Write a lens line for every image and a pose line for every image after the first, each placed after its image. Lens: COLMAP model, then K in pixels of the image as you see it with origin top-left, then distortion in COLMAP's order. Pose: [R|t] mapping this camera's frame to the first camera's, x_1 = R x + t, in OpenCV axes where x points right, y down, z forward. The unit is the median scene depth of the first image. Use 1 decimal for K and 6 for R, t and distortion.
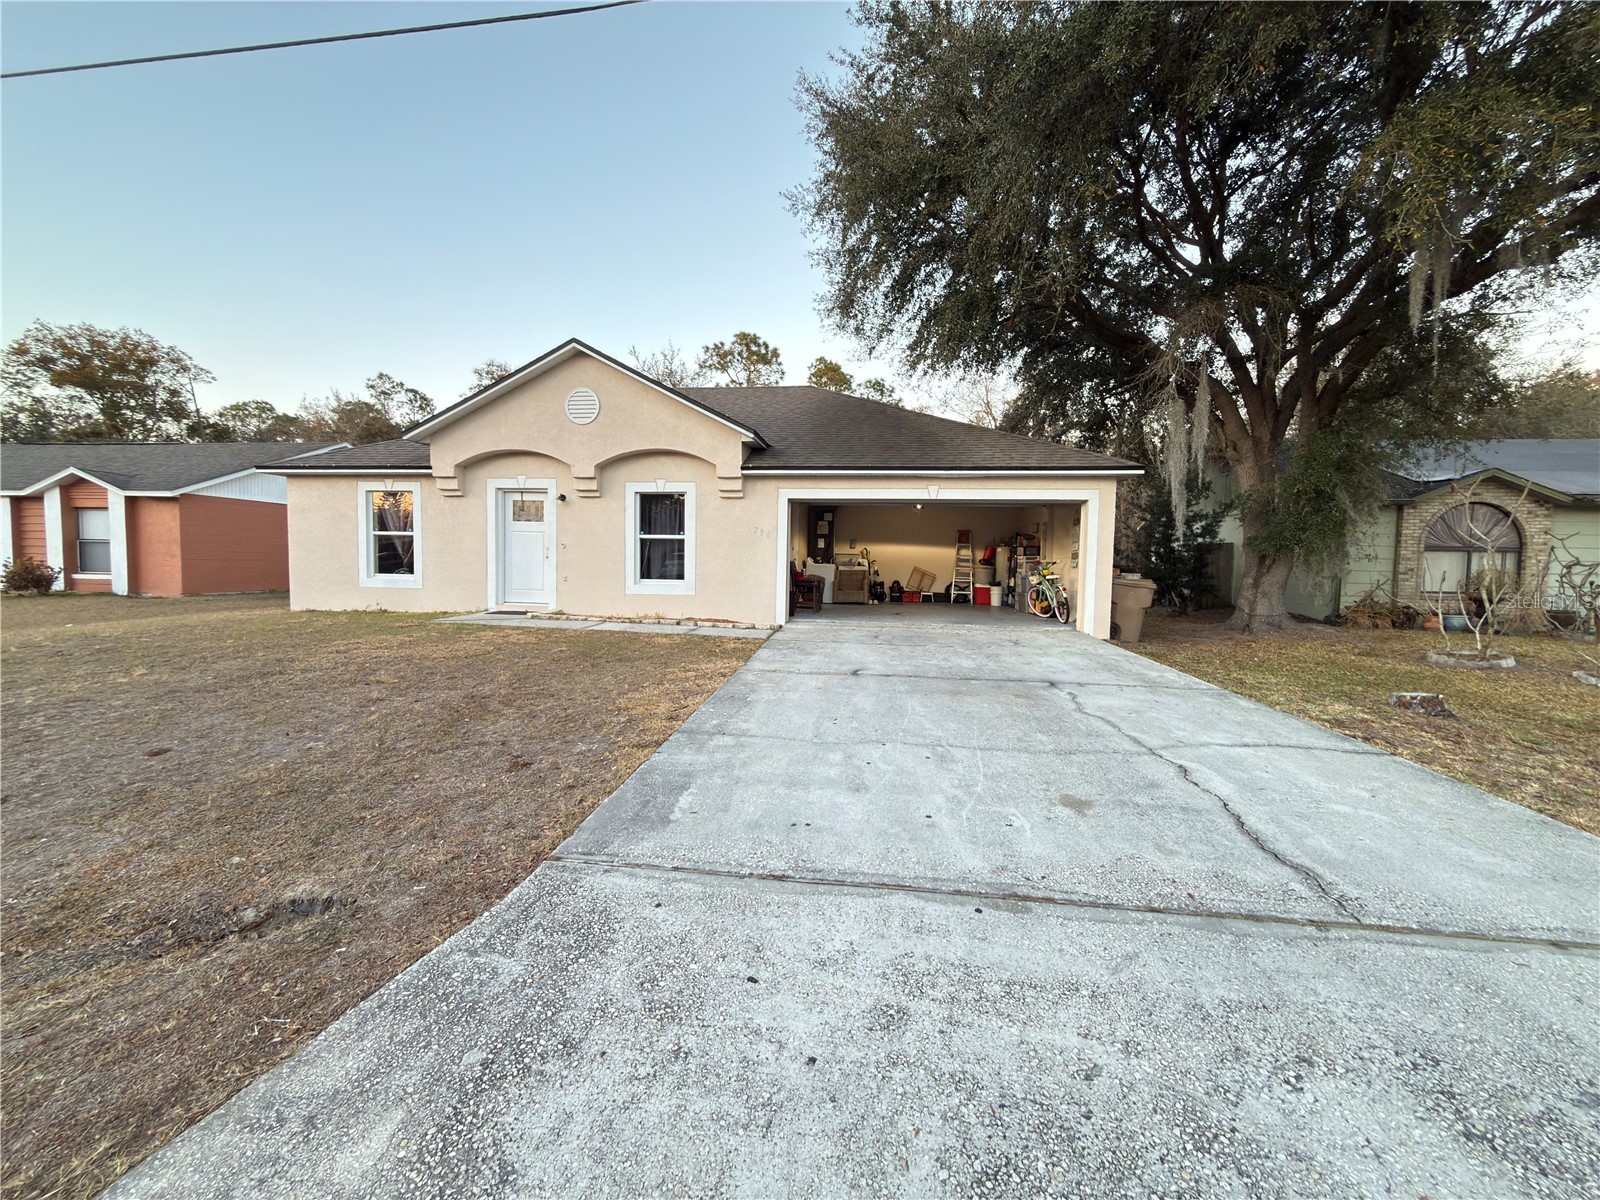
lens RADIAL K [[638.5, 0, 800.0], [0, 638.5, 600.0], [0, 0, 1]] dist [-0.004845, -0.000244]
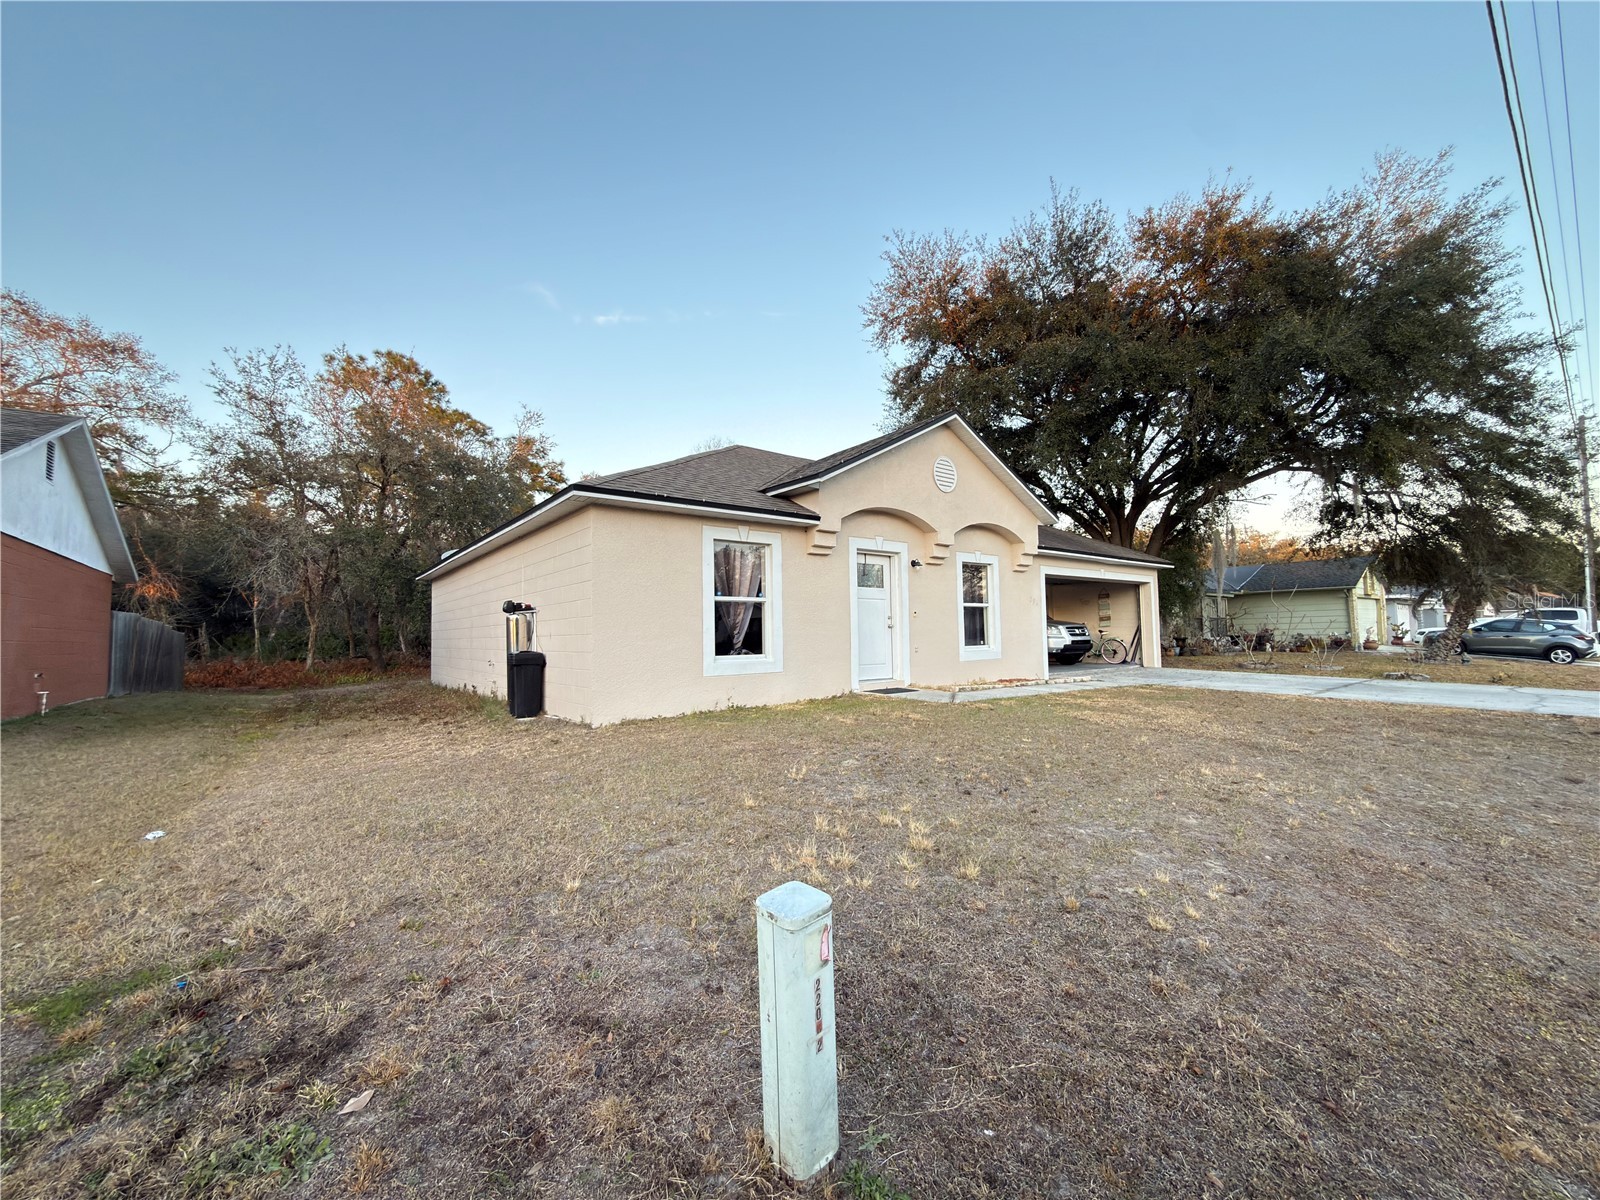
lens RADIAL K [[638.5, 0, 800.0], [0, 638.5, 600.0], [0, 0, 1]] dist [-0.004845, -0.000244]
pose [[0.712922, 0.009792, 0.701175, -1.120011], [0.068793, 0.994103, -0.083828, -0.038978], [-0.697861, 0.107998, 0.708044, 0.446381]]
